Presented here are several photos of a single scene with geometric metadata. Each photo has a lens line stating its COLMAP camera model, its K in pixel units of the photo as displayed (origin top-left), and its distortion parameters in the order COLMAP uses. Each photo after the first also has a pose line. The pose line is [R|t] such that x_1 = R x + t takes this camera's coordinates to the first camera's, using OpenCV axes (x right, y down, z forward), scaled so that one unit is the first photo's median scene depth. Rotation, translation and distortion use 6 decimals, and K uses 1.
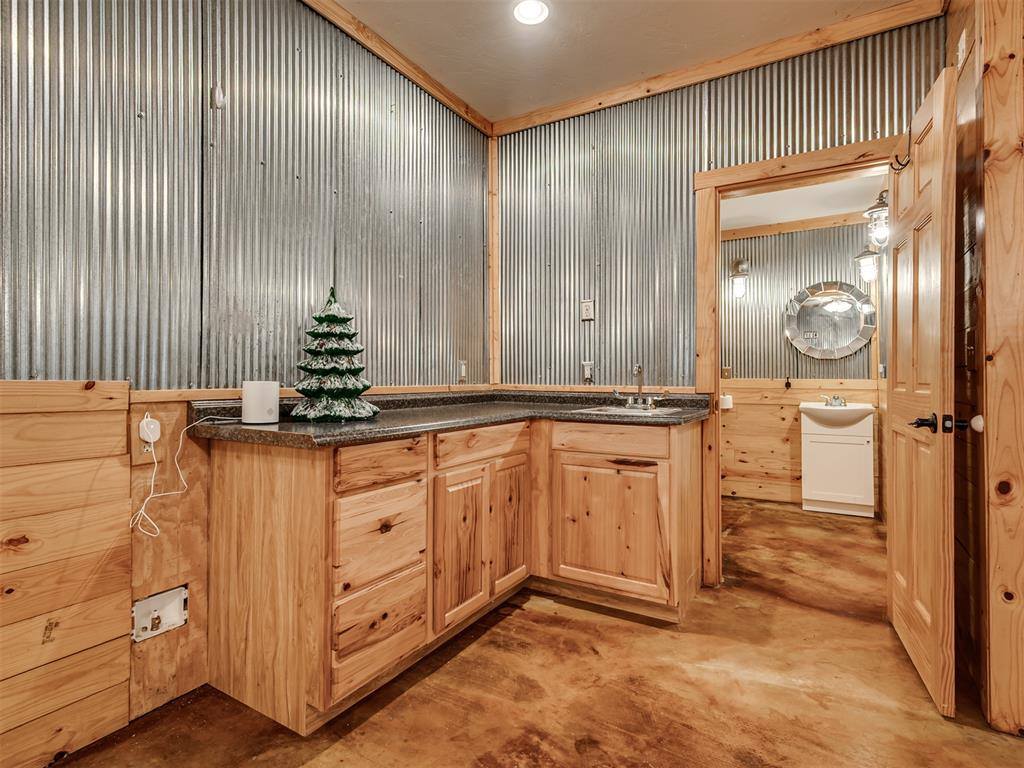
lens RADIAL K [[522.9, 0, 512.3], [0, 522.9, 376.8], [0, 0, 1]] dist [0.006988, 0.000978]
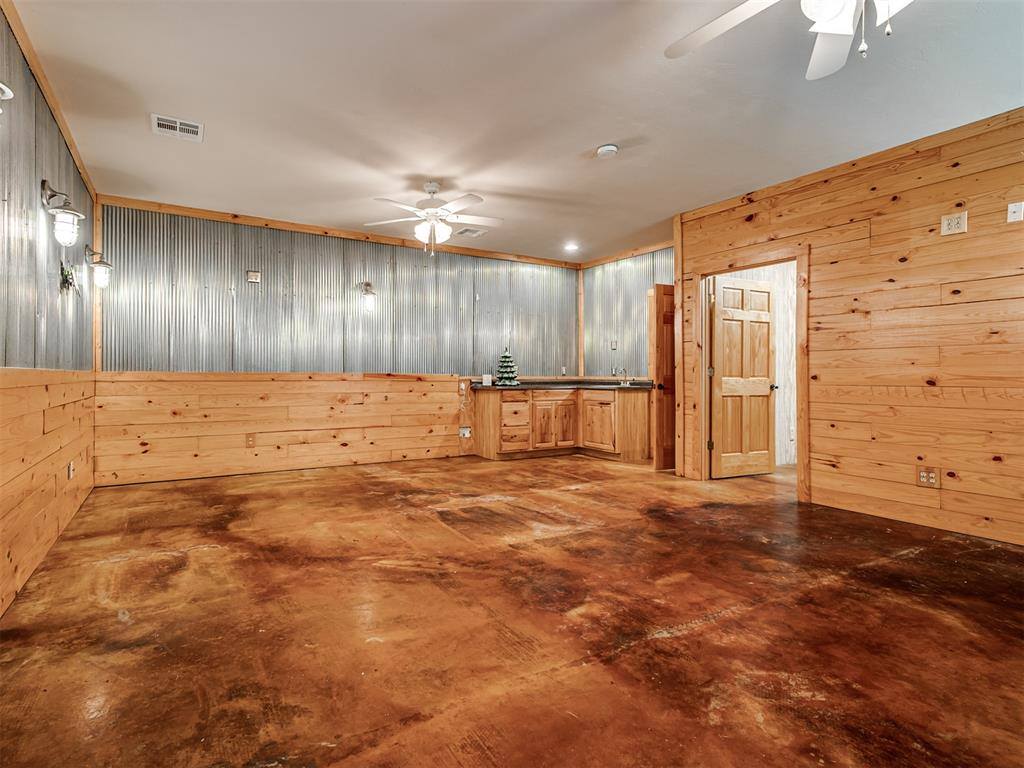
lens RADIAL K [[522.9, 0, 478.7], [0, 522.9, 374.6], [0, 0, 1]] dist [0.006988, 0.000978]
pose [[0.876107, 0.000397, -0.482116, 1.178948], [-0.000037, 1.000000, 0.000758, 0.004766], [0.482116, -0.000646, 0.876107, -2.141120]]
